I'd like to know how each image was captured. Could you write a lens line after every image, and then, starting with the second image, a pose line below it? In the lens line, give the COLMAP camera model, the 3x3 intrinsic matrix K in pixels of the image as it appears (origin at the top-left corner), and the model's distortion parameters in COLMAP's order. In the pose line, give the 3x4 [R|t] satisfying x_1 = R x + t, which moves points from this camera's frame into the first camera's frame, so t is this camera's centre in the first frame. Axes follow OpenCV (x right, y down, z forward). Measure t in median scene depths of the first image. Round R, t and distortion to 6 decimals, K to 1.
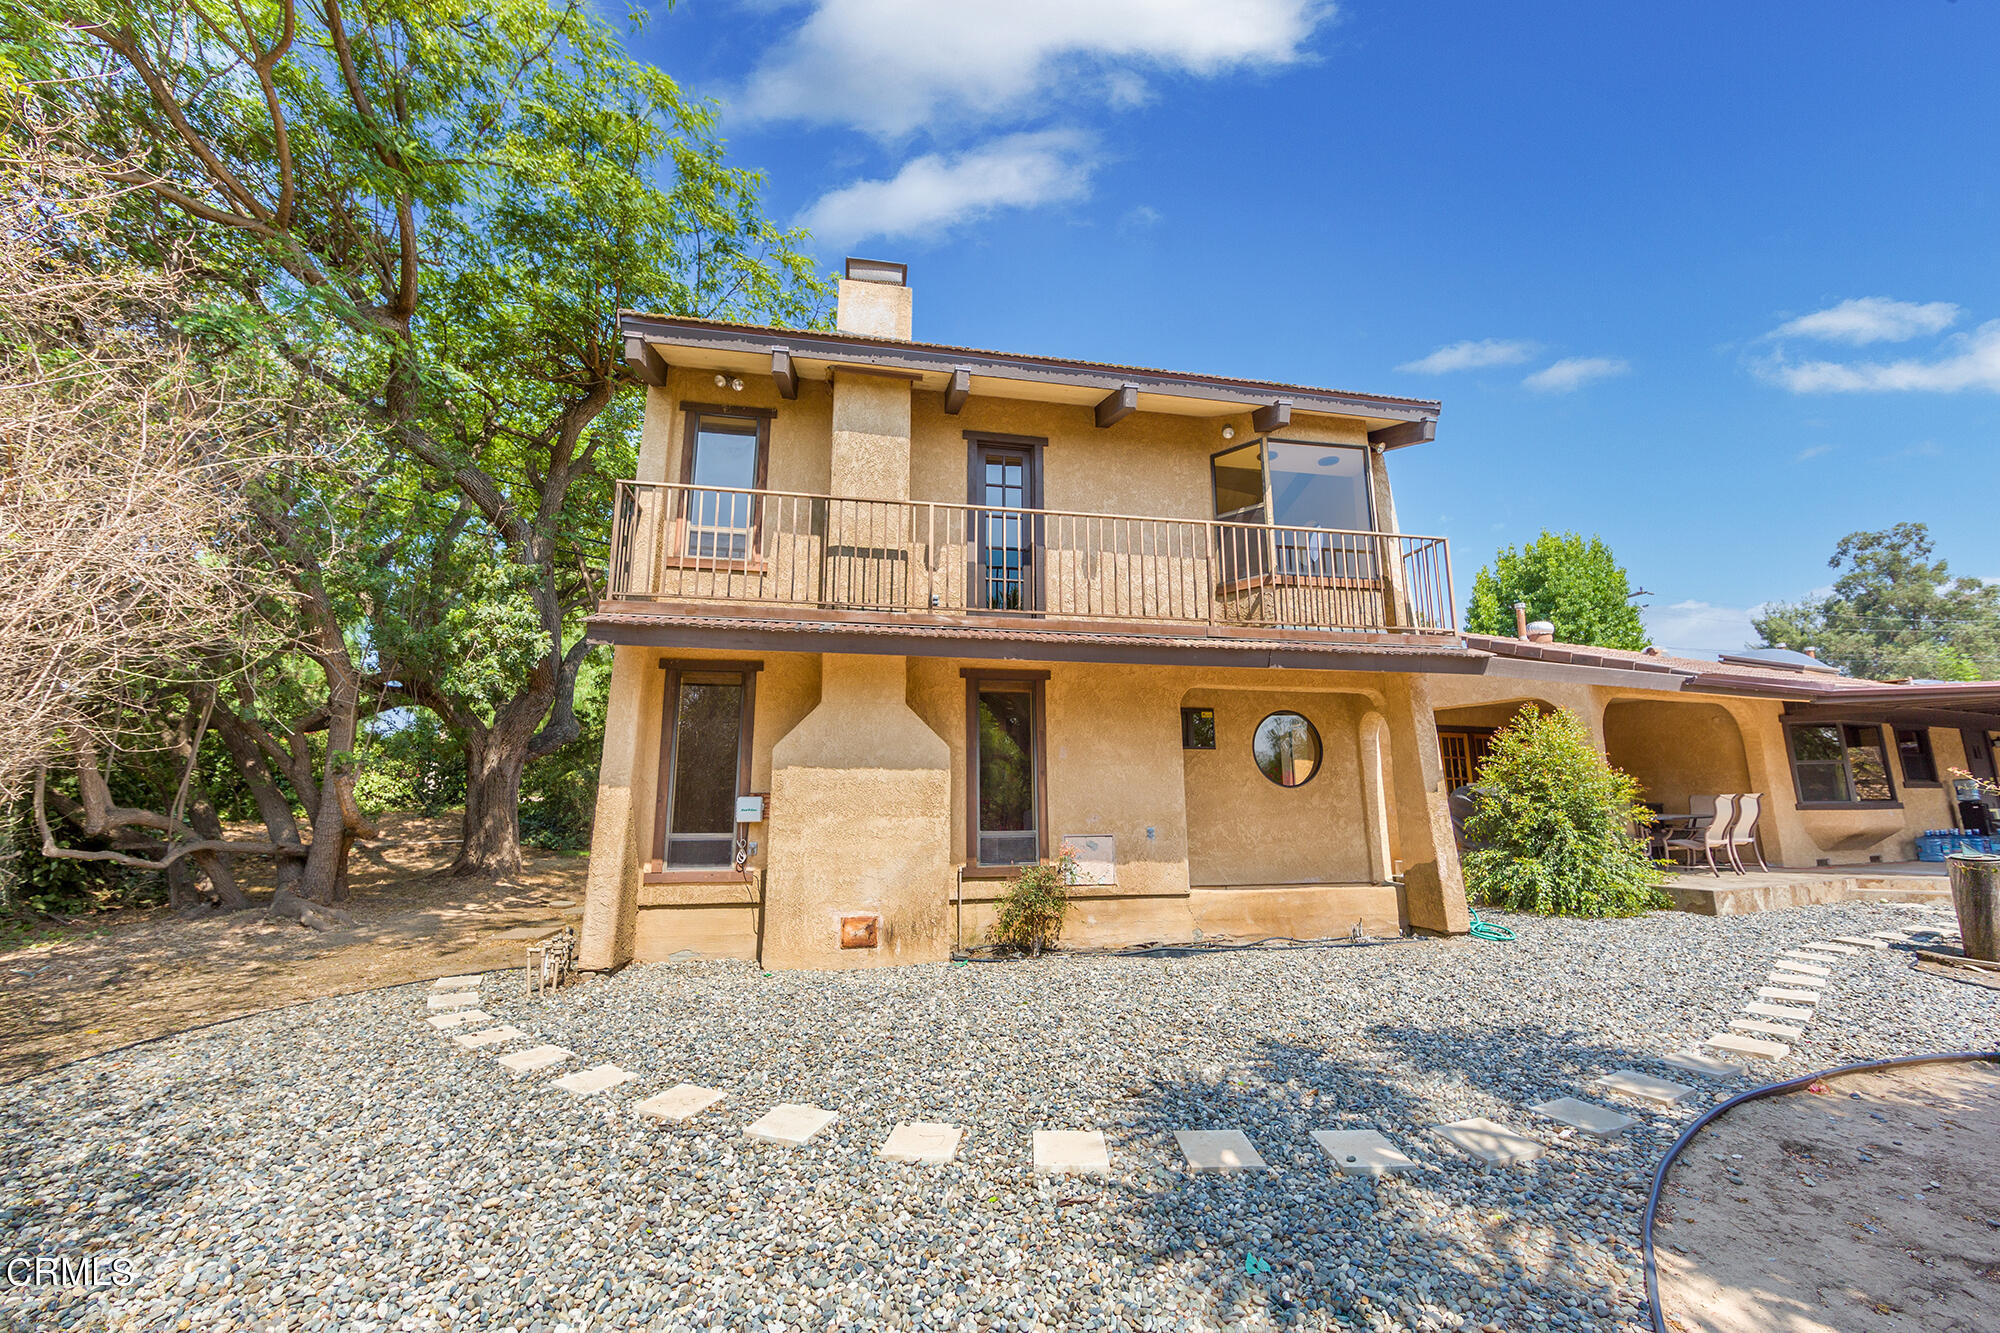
lens RADIAL K [[801.7, 0, 995.3], [0, 801.7, 664.8], [0, 0, 1]] dist [0.012615, -0.000140]
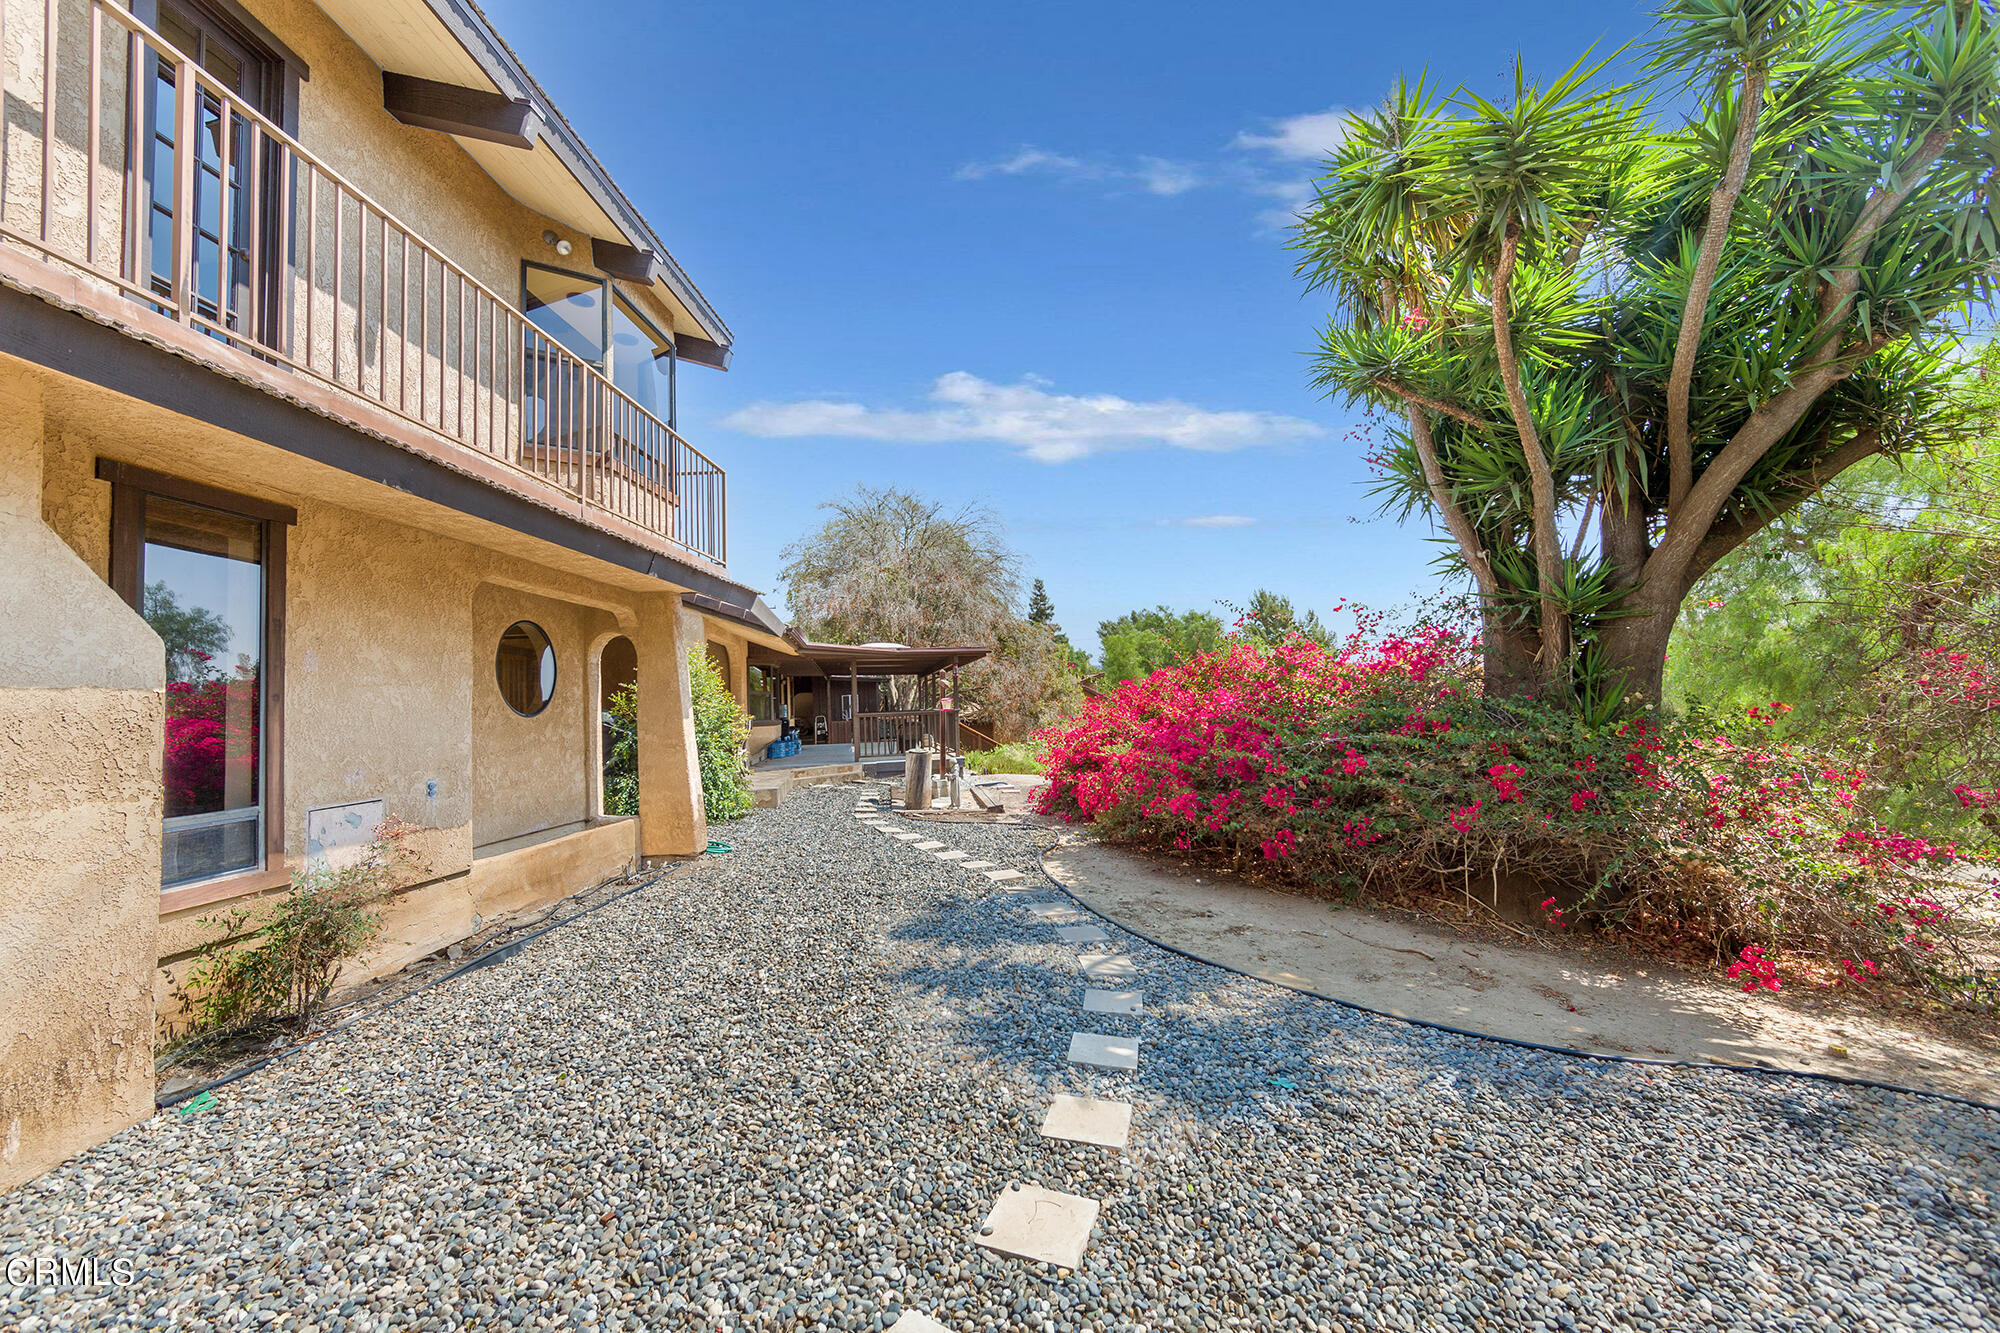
lens RADIAL K [[801.7, 0, 995.3], [0, 801.7, 664.8], [0, 0, 1]] dist [0.012615, -0.000140]
pose [[0.229529, 0.046432, 0.972194, -0.383000], [-0.135050, 0.990719, -0.015432, 0.061877], [-0.963887, -0.127752, 0.233669, 0.452474]]
